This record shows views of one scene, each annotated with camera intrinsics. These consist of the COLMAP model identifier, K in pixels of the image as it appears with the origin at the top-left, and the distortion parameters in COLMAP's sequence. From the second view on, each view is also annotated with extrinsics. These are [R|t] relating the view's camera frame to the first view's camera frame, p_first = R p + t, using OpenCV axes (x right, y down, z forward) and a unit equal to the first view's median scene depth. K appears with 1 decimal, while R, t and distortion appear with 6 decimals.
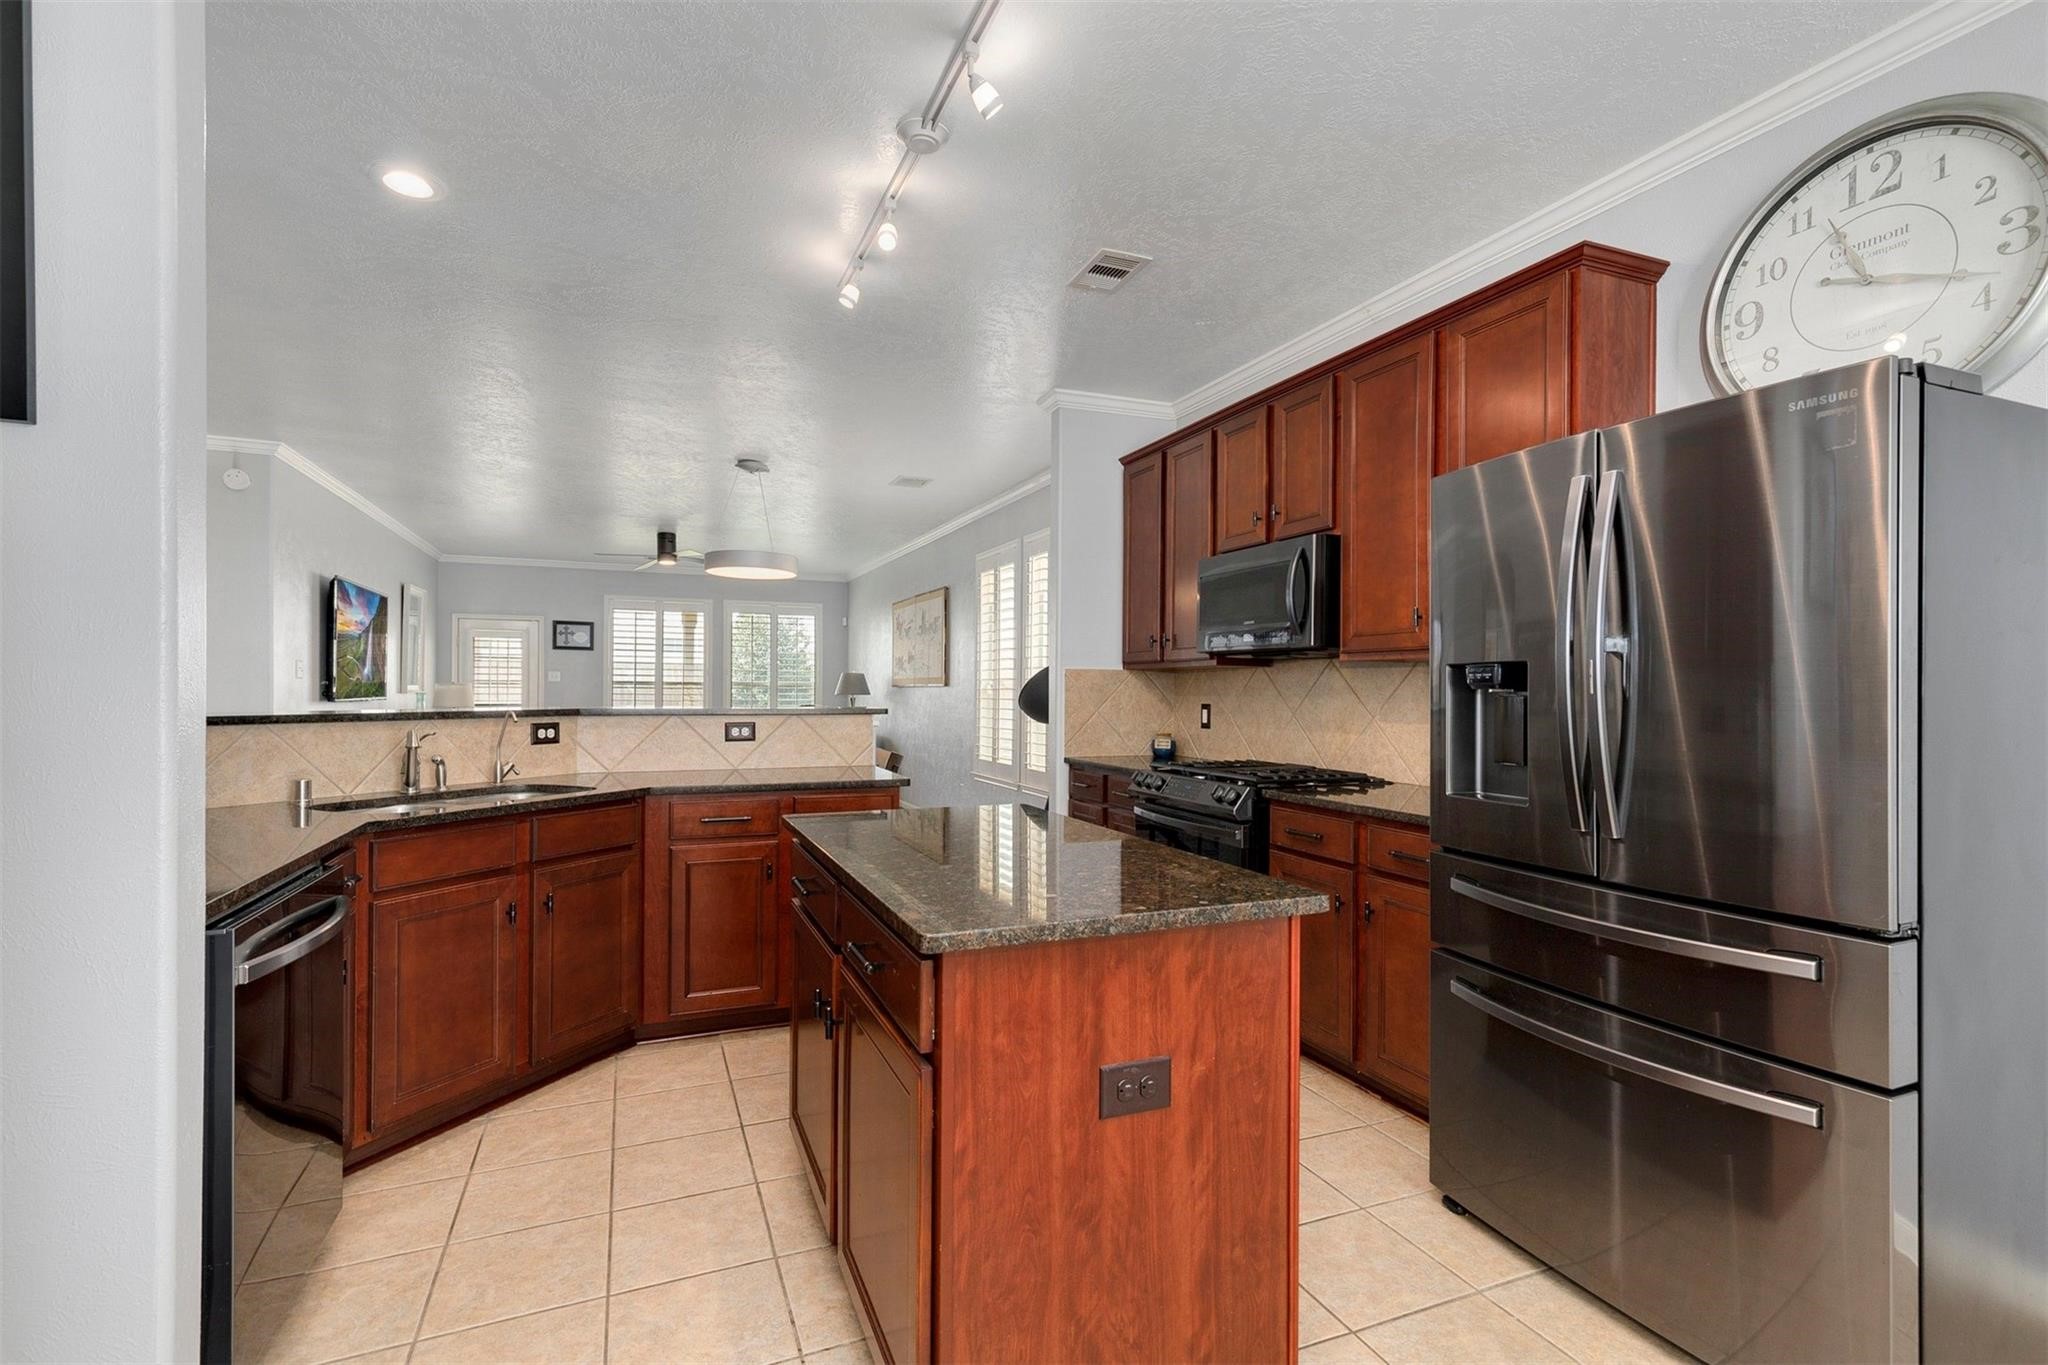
lens RADIAL K [[932.7, 0, 1029.0], [0, 932.7, 689.3], [0, 0, 1]] dist [0.016280, -0.000938]
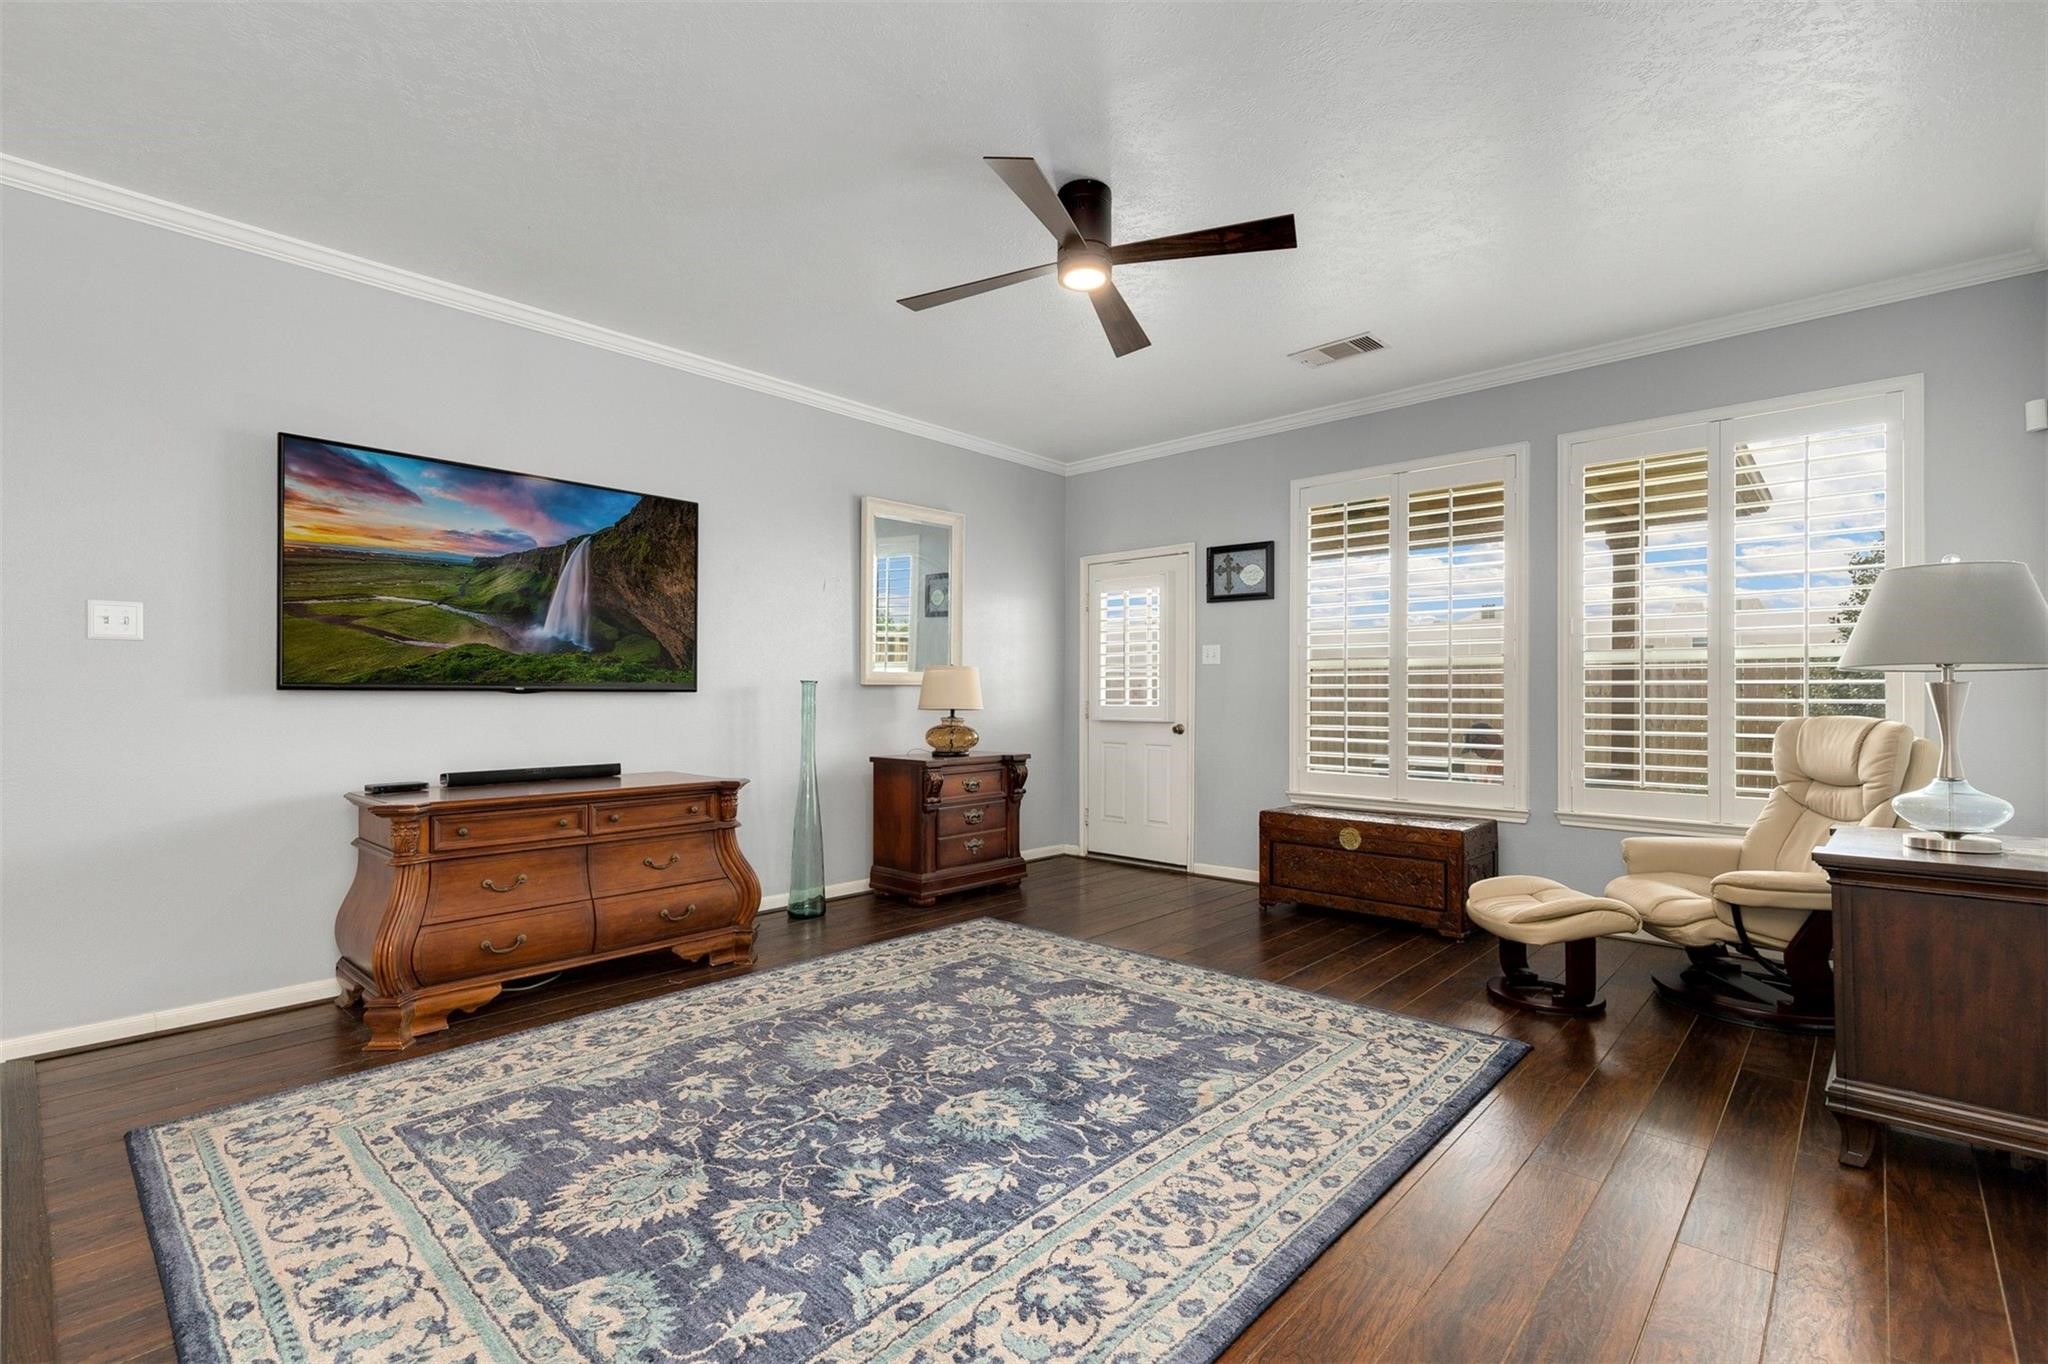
lens RADIAL K [[927.6, 0, 1017.7], [0, 927.6, 684.4], [0, 0, 1]] dist [0.012535, 0.000237]
pose [[0.408933, -0.016982, -0.912407, -0.244314], [0.000843, 0.999833, -0.018231, 0.040738], [0.912564, 0.006686, 0.408879, 2.215591]]
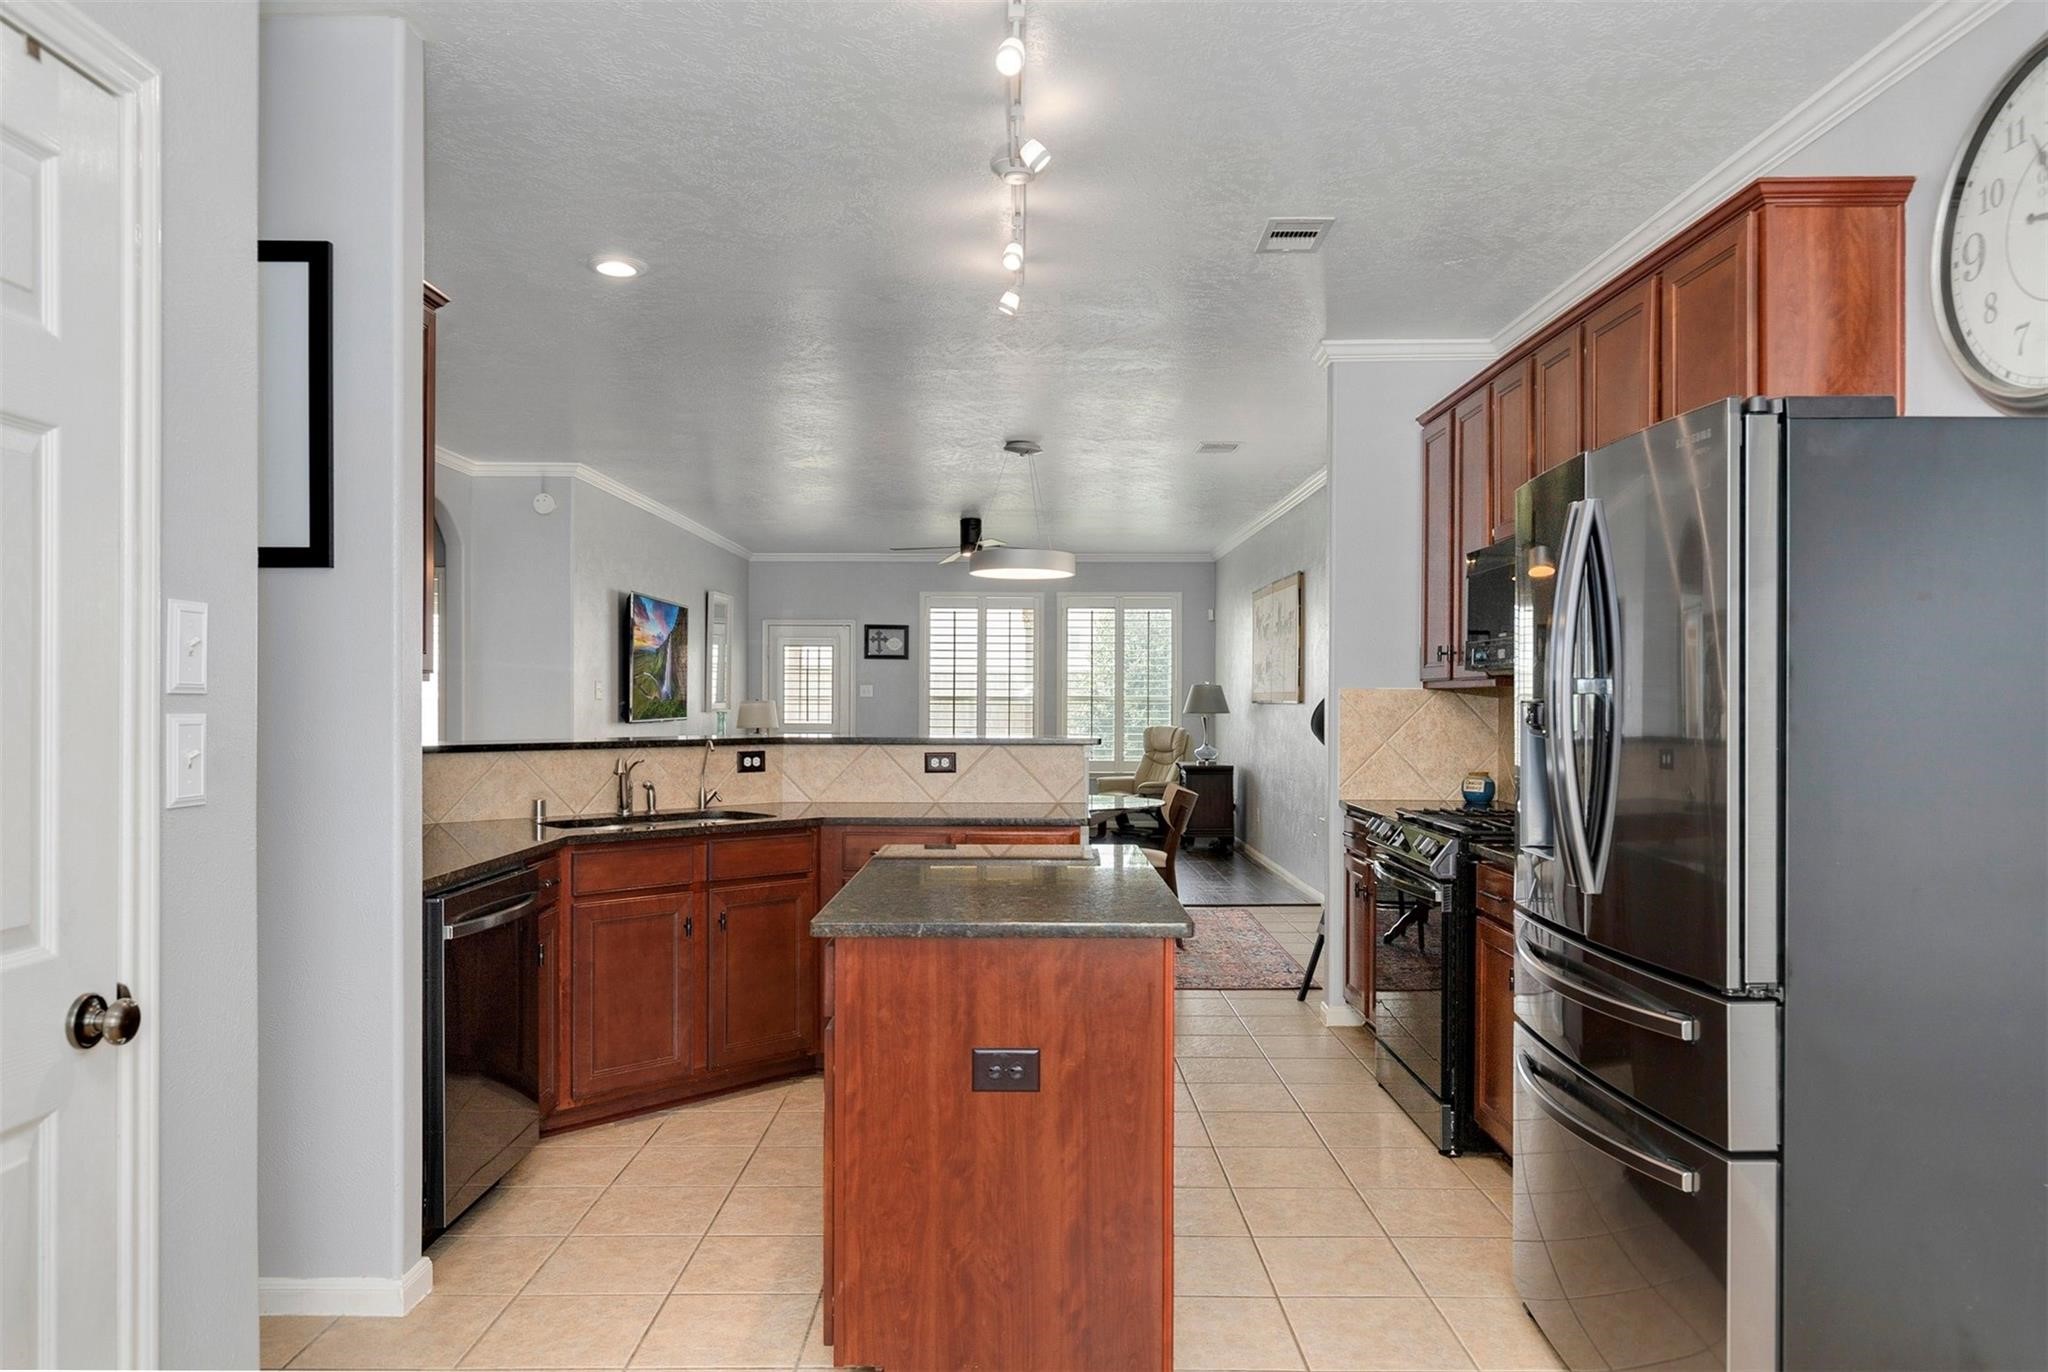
lens RADIAL K [[1358.4, 0, 1033.0], [0, 1358.4, 696.0], [0, 0, 1]] dist [0.010854, -0.000964]
pose [[0.923606, -0.004251, -0.383318, 0.325372], [0.003618, 0.999991, -0.002373, -0.018870], [0.383325, 0.000805, 0.923613, -0.235470]]
